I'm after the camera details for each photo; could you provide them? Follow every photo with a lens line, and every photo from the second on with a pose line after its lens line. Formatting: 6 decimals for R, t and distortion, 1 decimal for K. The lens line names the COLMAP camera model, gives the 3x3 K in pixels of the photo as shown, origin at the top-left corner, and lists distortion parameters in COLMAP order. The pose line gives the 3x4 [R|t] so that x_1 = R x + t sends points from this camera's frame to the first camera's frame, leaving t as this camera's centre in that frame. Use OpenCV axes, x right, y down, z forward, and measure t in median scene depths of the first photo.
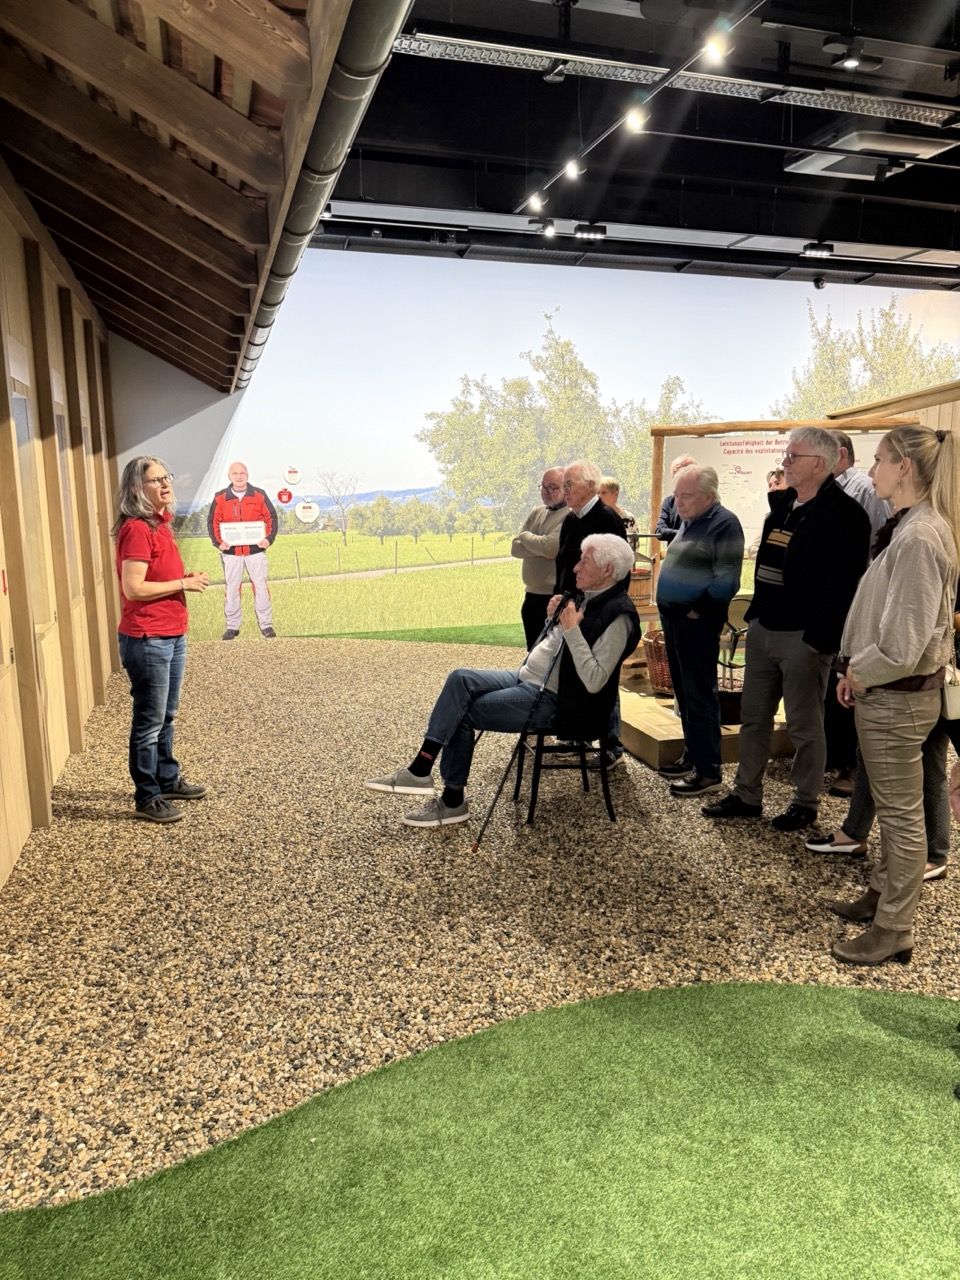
lens RADIAL K [[894.4, 0, 485.8], [0, 894.4, 644.5], [0, 0, 1]] dist [0.057497, -0.080012]
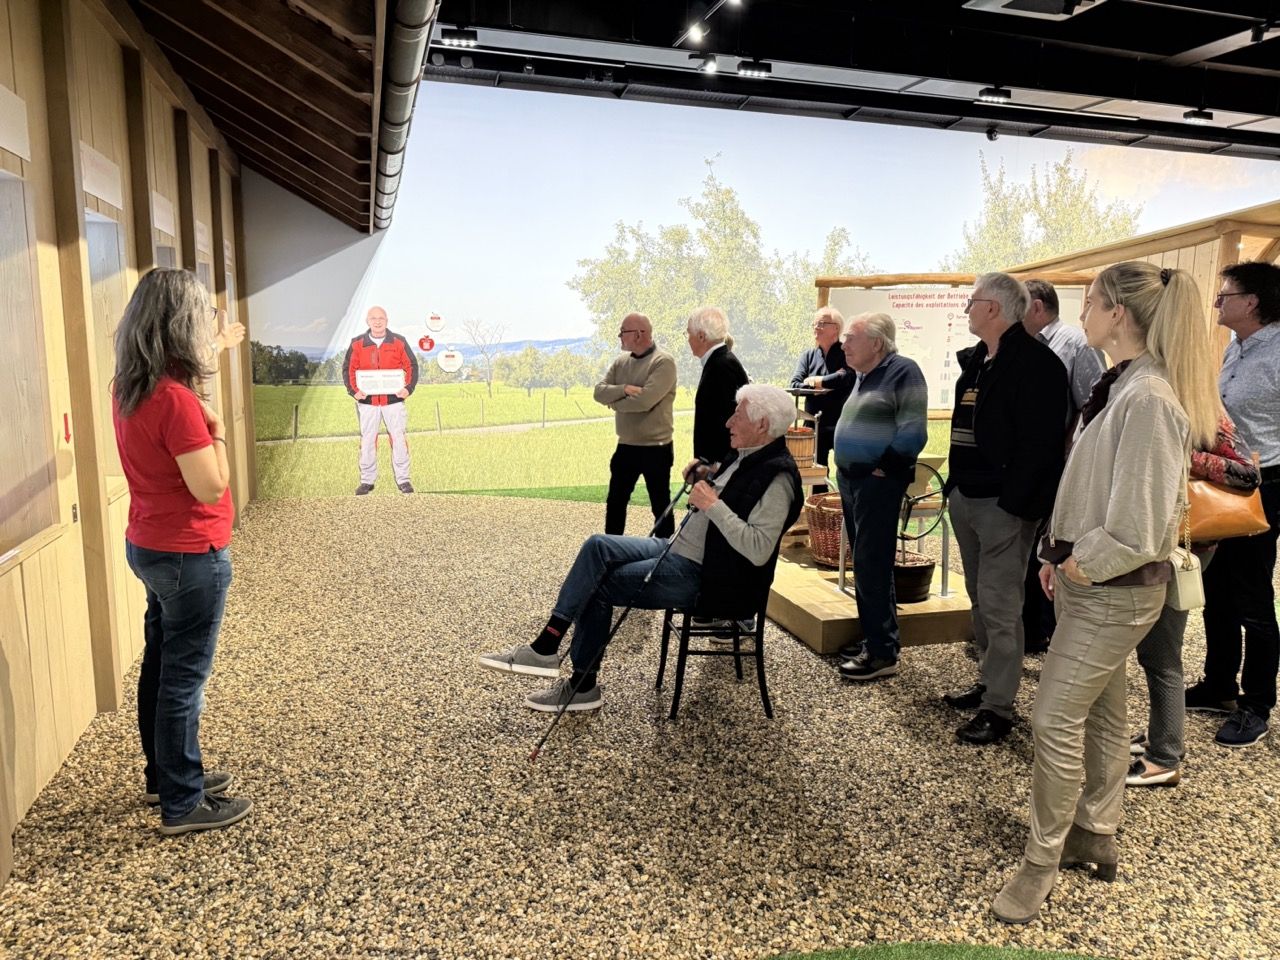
lens RADIAL K [[894.4, 0, 646.0], [0, 894.4, 475.5], [0, 0, 1]] dist [0.057497, -0.080012]
pose [[0.999805, 0.019649, 0.001887, 0.015334], [-0.019587, 0.999401, -0.028527, -0.008253], [-0.002447, 0.028485, 0.999591, 0.116401]]
